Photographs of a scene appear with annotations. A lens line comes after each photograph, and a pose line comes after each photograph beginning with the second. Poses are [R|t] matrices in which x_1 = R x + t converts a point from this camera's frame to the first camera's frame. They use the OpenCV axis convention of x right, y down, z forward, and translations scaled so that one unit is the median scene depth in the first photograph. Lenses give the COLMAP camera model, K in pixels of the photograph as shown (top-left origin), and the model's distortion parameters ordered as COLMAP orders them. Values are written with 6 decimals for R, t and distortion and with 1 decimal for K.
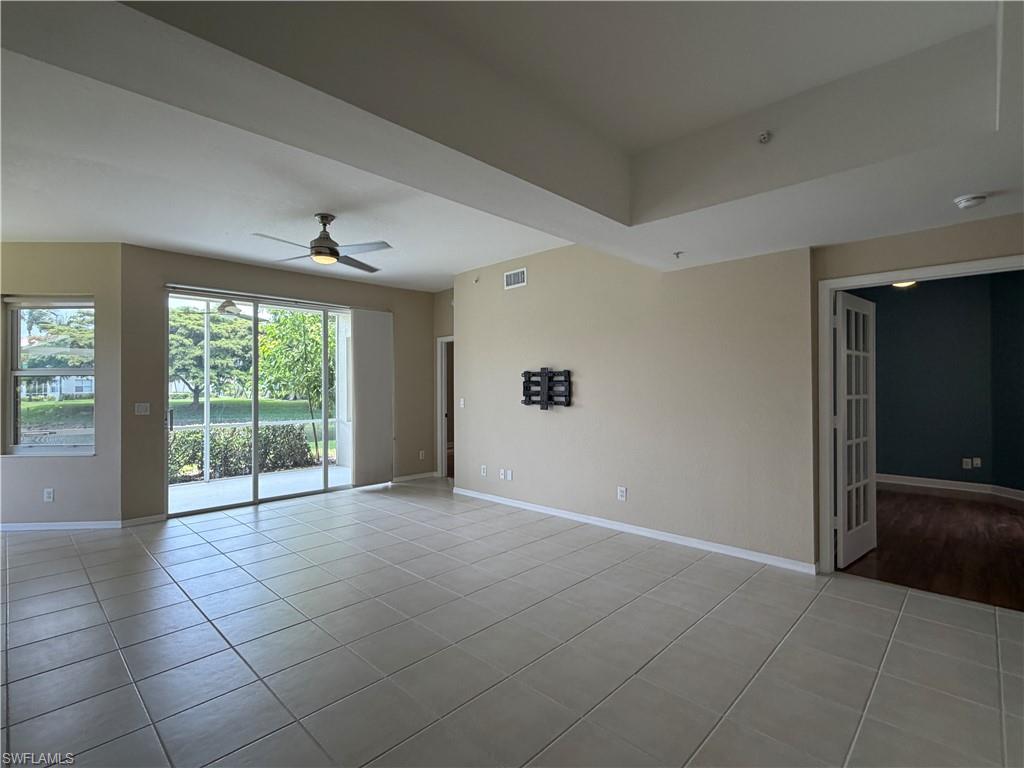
lens RADIAL K [[490.0, 0, 512.0], [0, 490.0, 384.0], [0, 0, 1]] dist [0.001110, -0.000290]
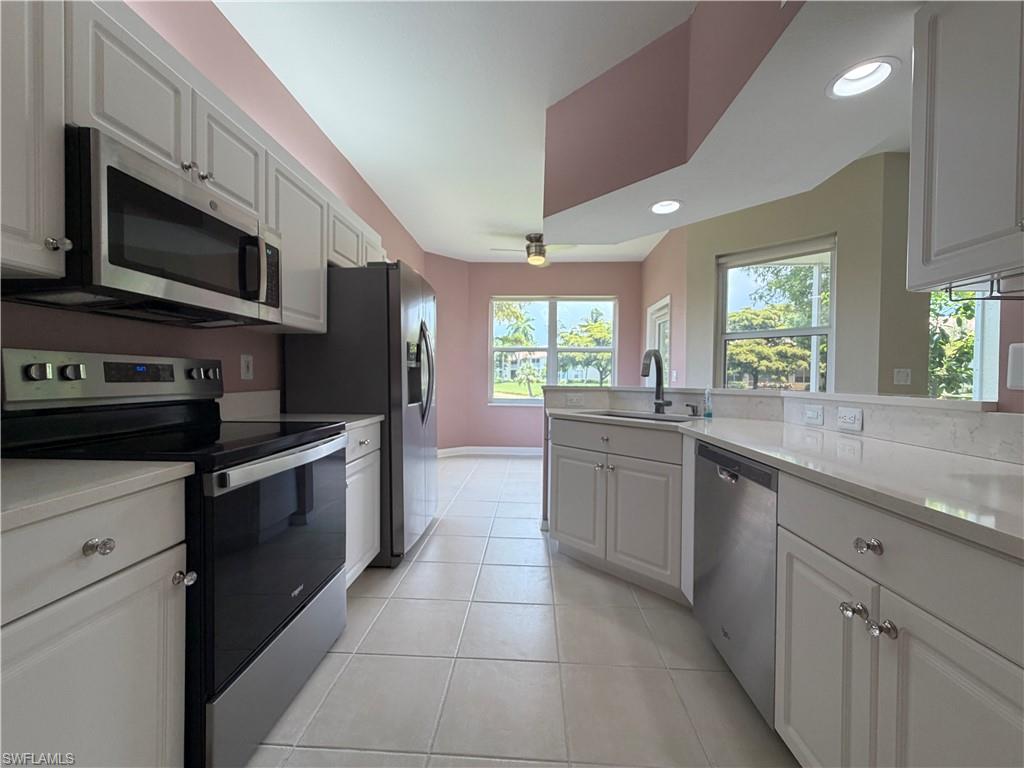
lens RADIAL K [[410.5, 0, 512.0], [0, 410.5, 384.0], [0, 0, 1]] dist [0.001463, 0.000183]
pose [[0.654381, 0.026455, -0.755702, -0.515960], [-0.011643, 0.999622, 0.024912, 0.042110], [0.756075, -0.007503, 0.654442, 0.127752]]
